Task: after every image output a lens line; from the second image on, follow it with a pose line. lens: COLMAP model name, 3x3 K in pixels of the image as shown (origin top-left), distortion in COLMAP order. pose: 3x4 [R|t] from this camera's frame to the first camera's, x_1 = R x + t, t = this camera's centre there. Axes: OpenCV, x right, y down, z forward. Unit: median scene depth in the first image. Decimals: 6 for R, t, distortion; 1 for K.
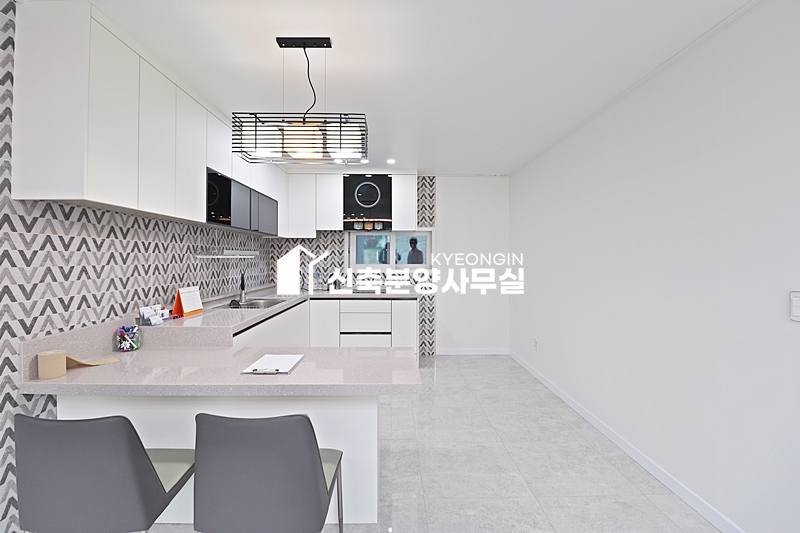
lens RADIAL K [[372.1, 0, 400.1], [0, 372.1, 258.9], [0, 0, 1]] dist [-0.009680, -0.007403]
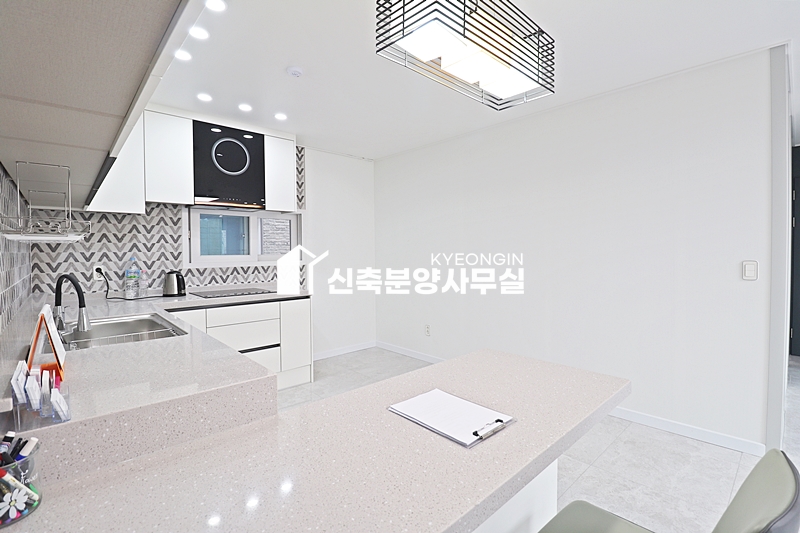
lens RADIAL K [[372.1, 0, 408.2], [0, 372.1, 259.3], [0, 0, 1]] dist [-0.009680, -0.007403]
pose [[0.732347, -0.022764, 0.680551, -0.325127], [0.003889, 0.999565, 0.029250, 0.002720], [-0.680921, -0.018774, 0.732116, 0.251880]]
